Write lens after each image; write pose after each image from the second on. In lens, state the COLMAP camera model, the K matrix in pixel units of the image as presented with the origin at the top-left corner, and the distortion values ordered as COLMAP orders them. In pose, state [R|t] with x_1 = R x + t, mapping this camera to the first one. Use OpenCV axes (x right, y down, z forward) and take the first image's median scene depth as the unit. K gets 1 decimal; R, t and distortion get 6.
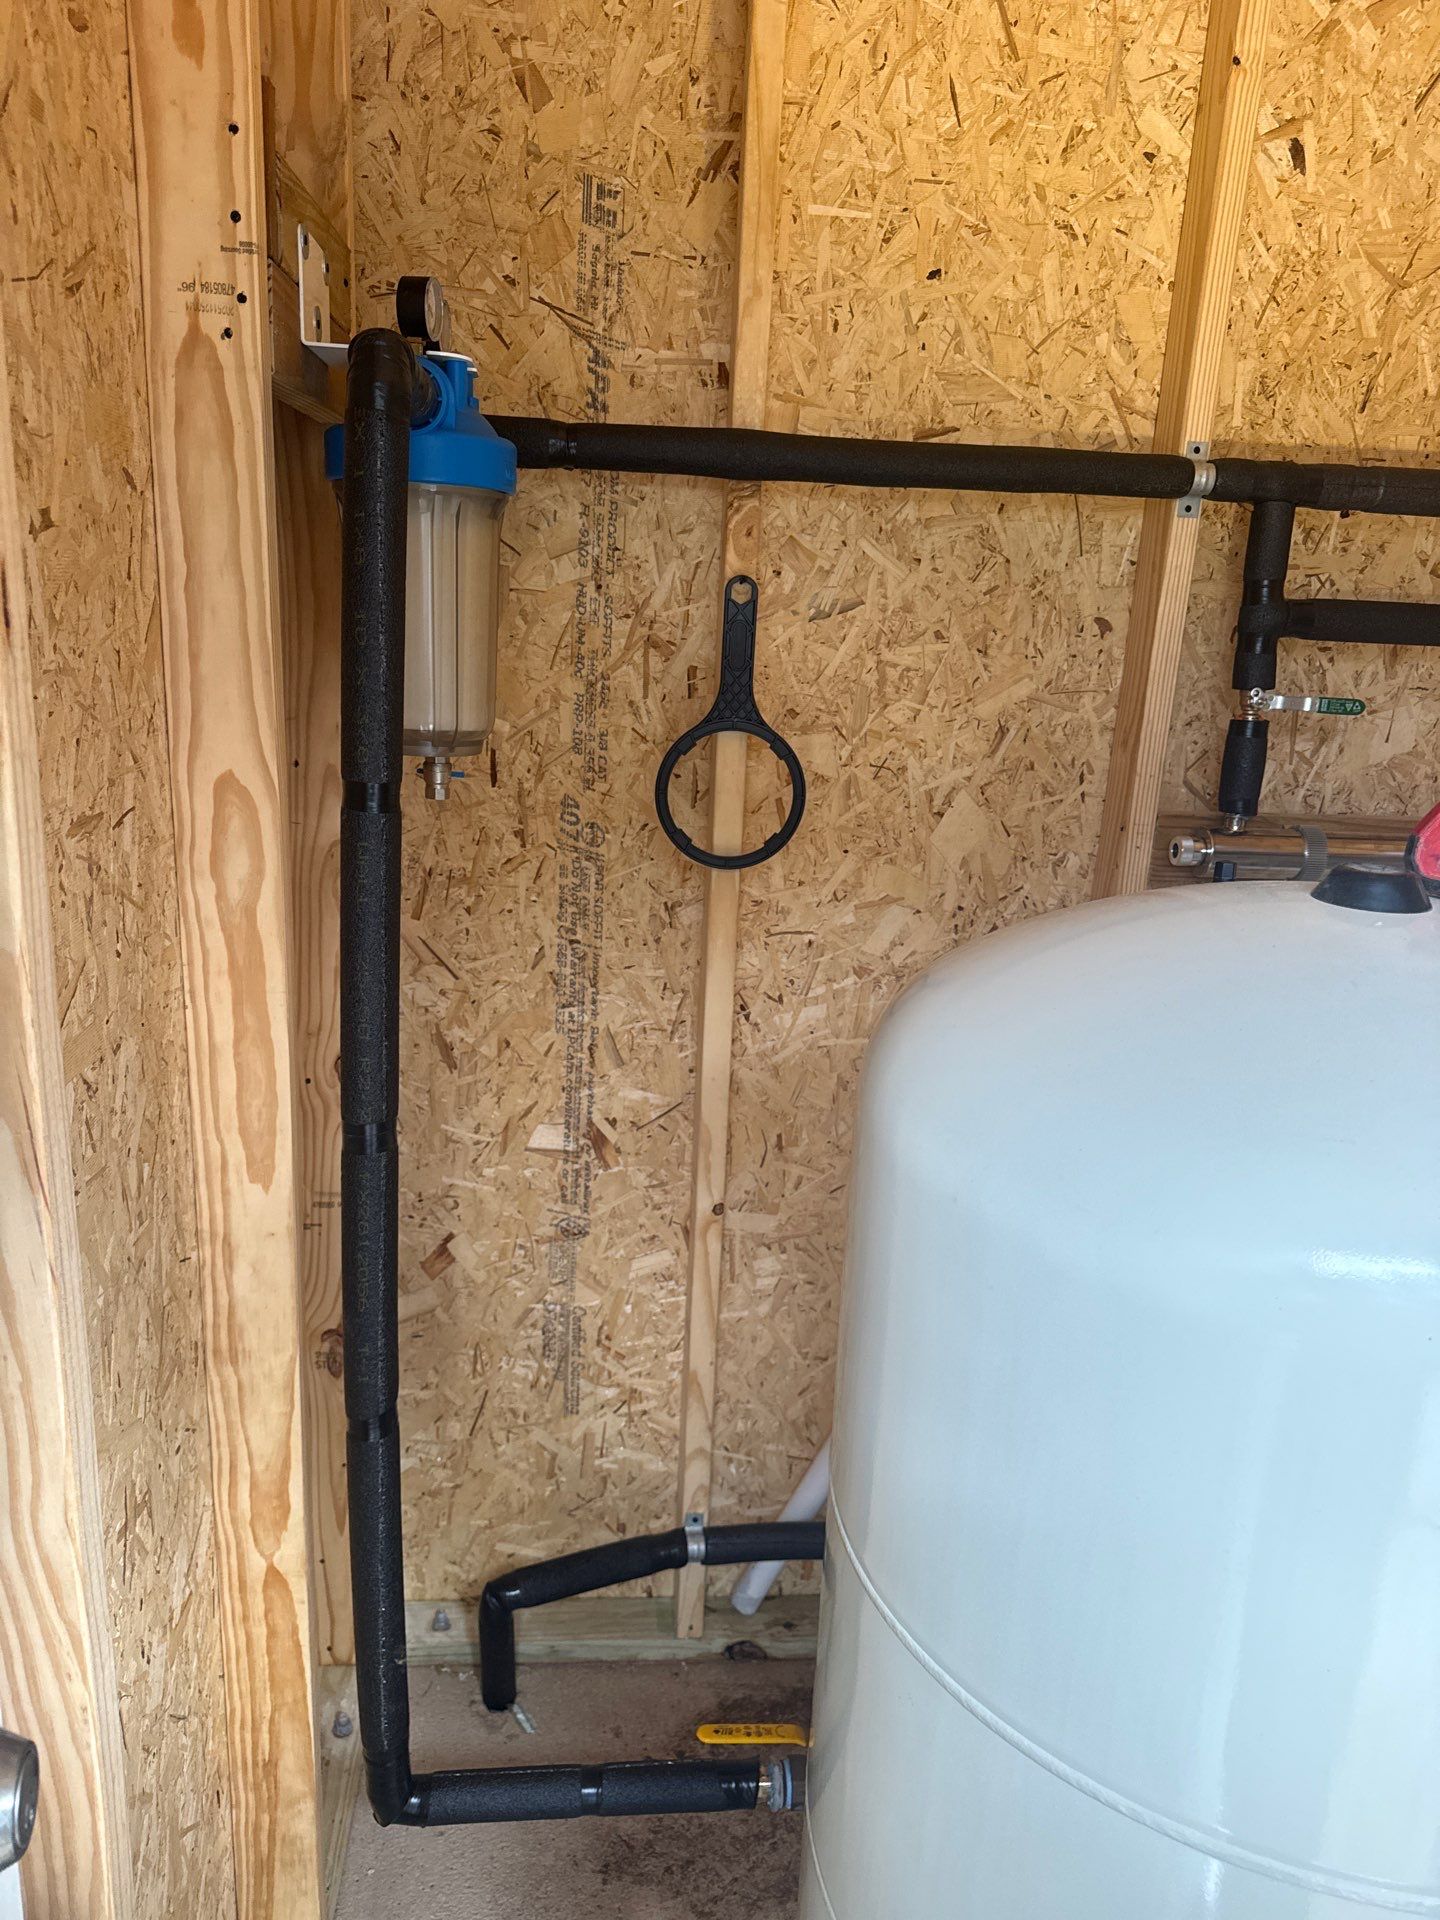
lens RADIAL K [[1358.2, 0, 695.3], [0, 1358.2, 951.7], [0, 0, 1]] dist [0.027570, -0.039125]
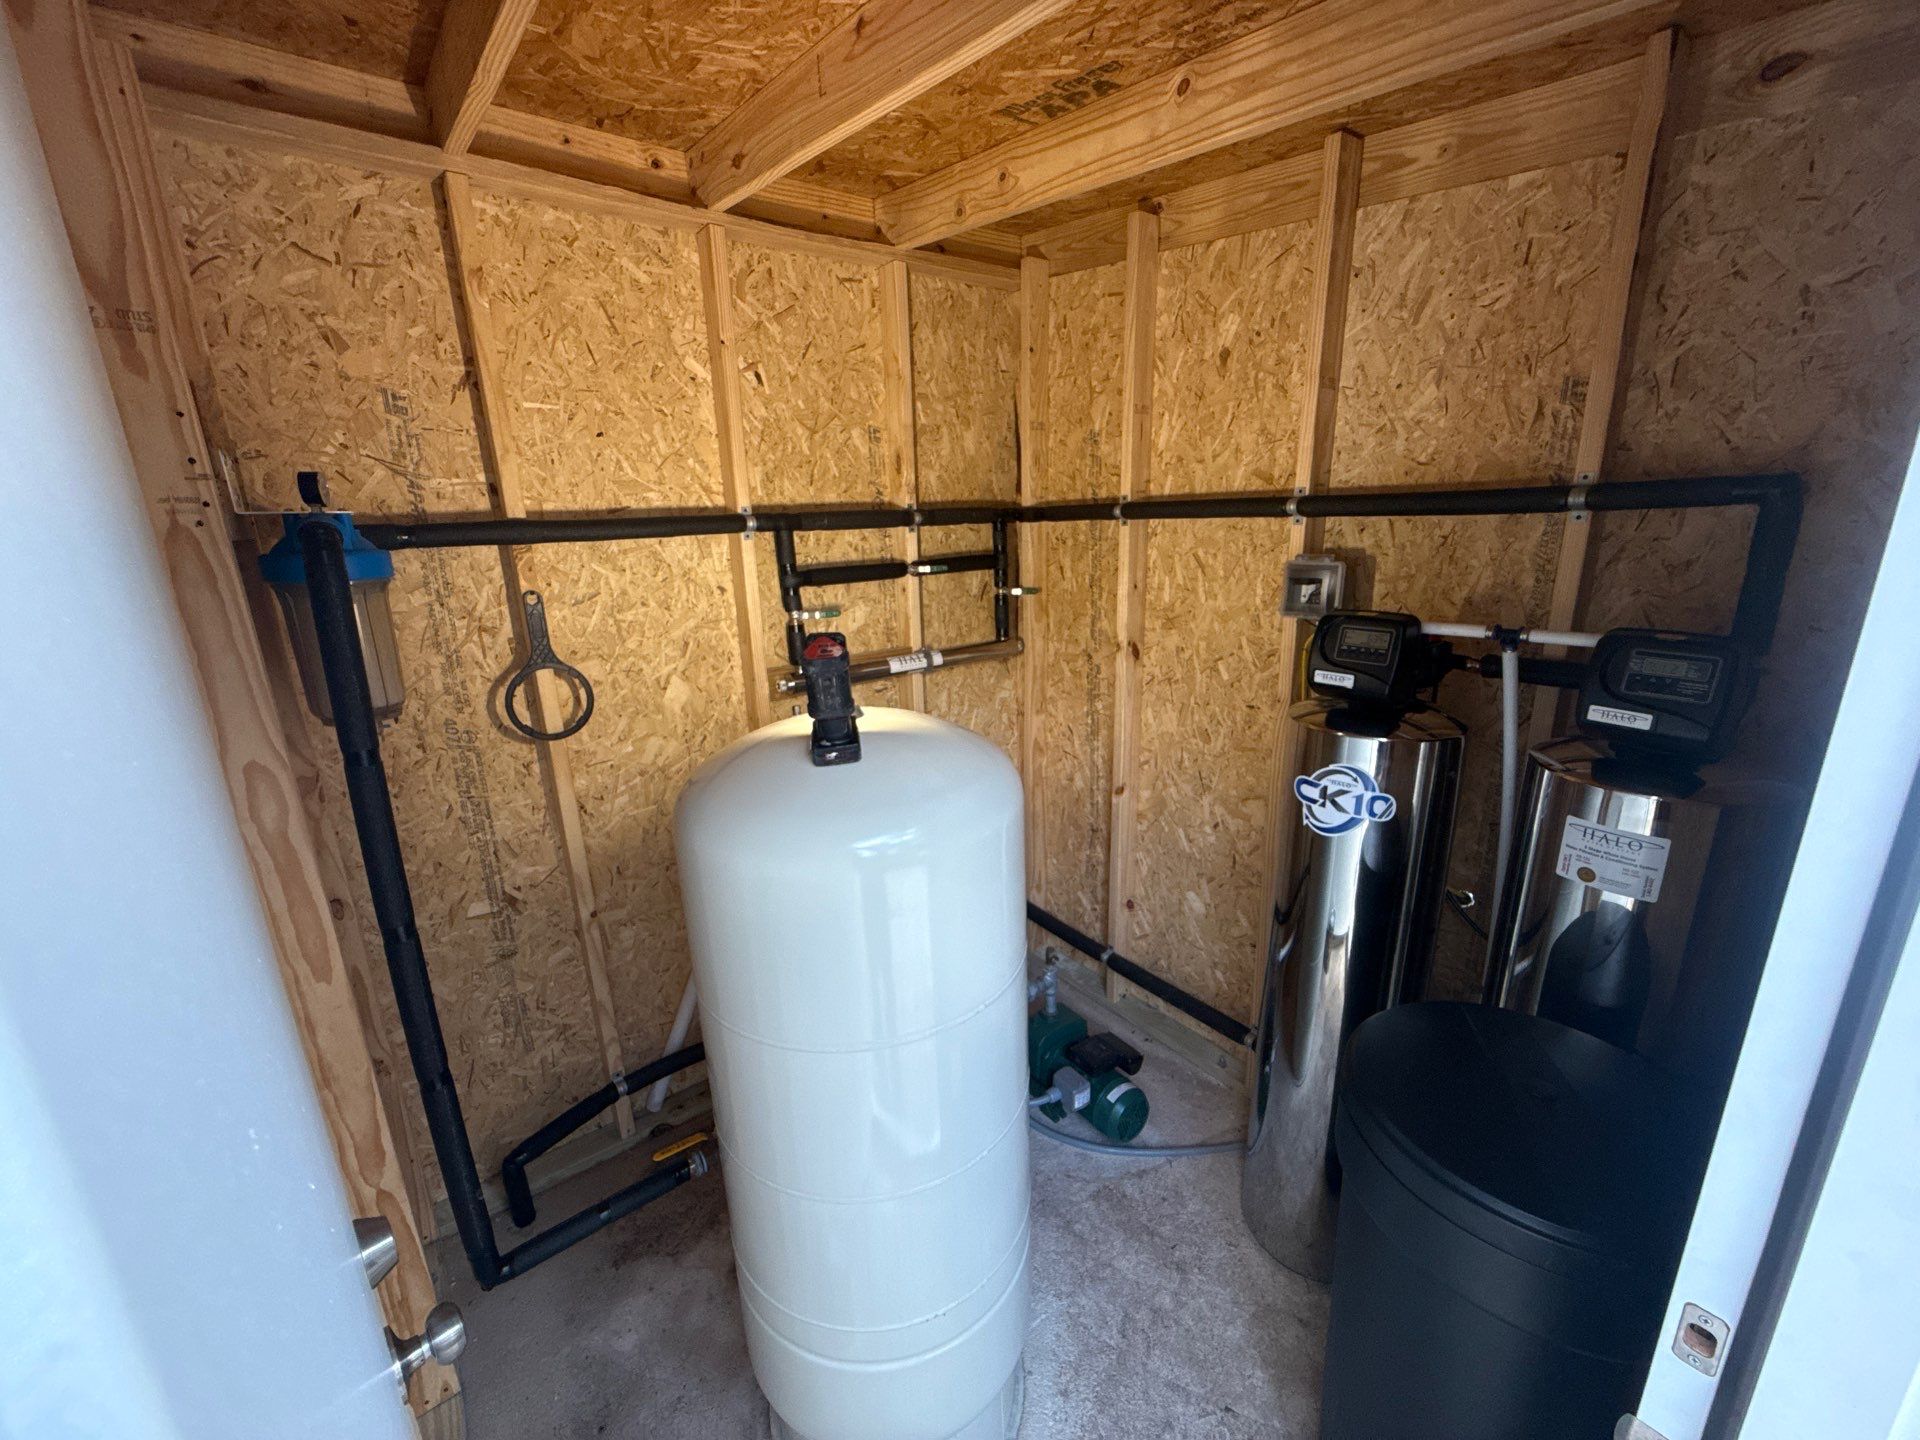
lens RADIAL K [[759.8, 0, 960.7], [0, 759.8, 719.6], [0, 0, 1]] dist [-0.001890, 0.000411]
pose [[0.828487, -0.214878, 0.517143, -0.051743], [0.215468, 0.974678, 0.059800, -0.029256], [-0.516898, 0.061884, 0.853807, -0.203203]]
